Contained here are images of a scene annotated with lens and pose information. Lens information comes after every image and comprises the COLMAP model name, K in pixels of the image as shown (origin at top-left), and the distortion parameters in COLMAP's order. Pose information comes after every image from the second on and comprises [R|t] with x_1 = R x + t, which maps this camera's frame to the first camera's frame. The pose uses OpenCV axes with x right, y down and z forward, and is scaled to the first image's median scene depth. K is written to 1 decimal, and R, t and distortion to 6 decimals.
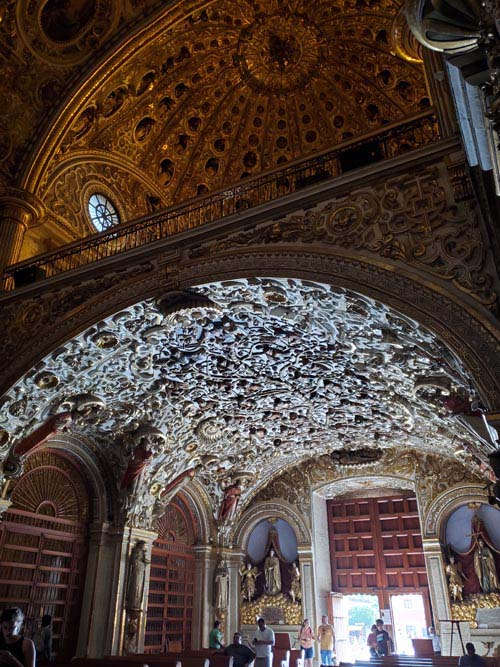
lens RADIAL K [[525.2, 0, 240.9], [0, 525.2, 335.0], [0, 0, 1]] dist [0.060036, -0.000916]
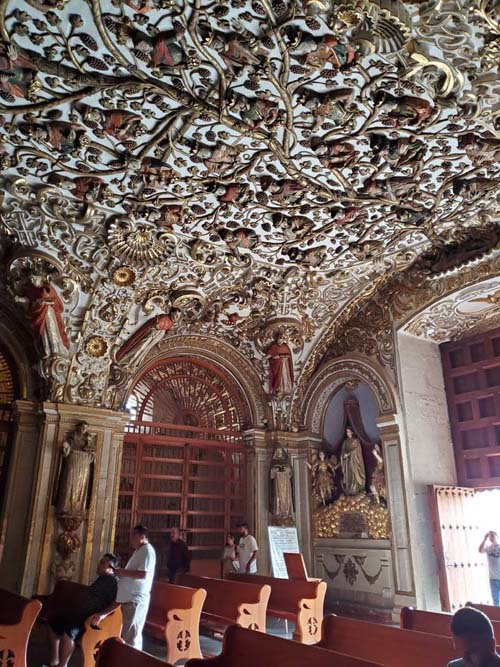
lens RADIAL K [[514.4, 0, 249.8], [0, 514.4, 315.0], [0, 0, 1]] dist [0.055340, -0.004155]
pose [[0.883206, -0.182356, -0.432081, 0.252025], [0.222068, 0.974090, 0.042819, 0.223997], [0.413078, -0.133769, 0.900818, 0.417350]]
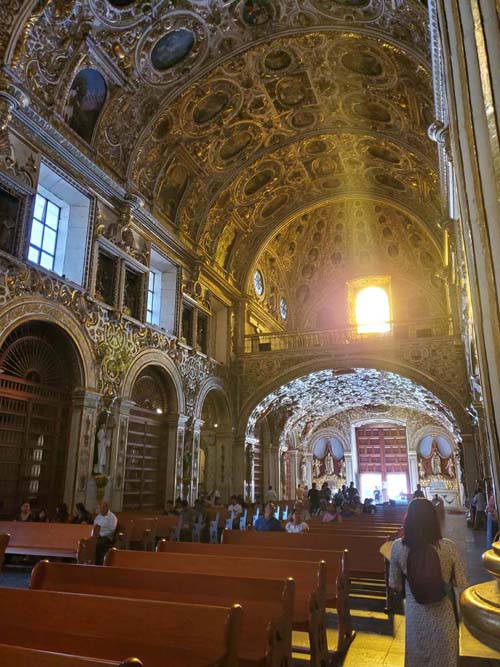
lens RADIAL K [[514.4, 0, 249.8], [0, 514.4, 315.0], [0, 0, 1]] dist [0.055340, -0.004155]
pose [[0.991393, 0.037537, 0.125422, -0.493450], [-0.059388, 0.982719, 0.175316, -0.412220], [-0.116674, -0.181256, 0.976490, -0.734131]]
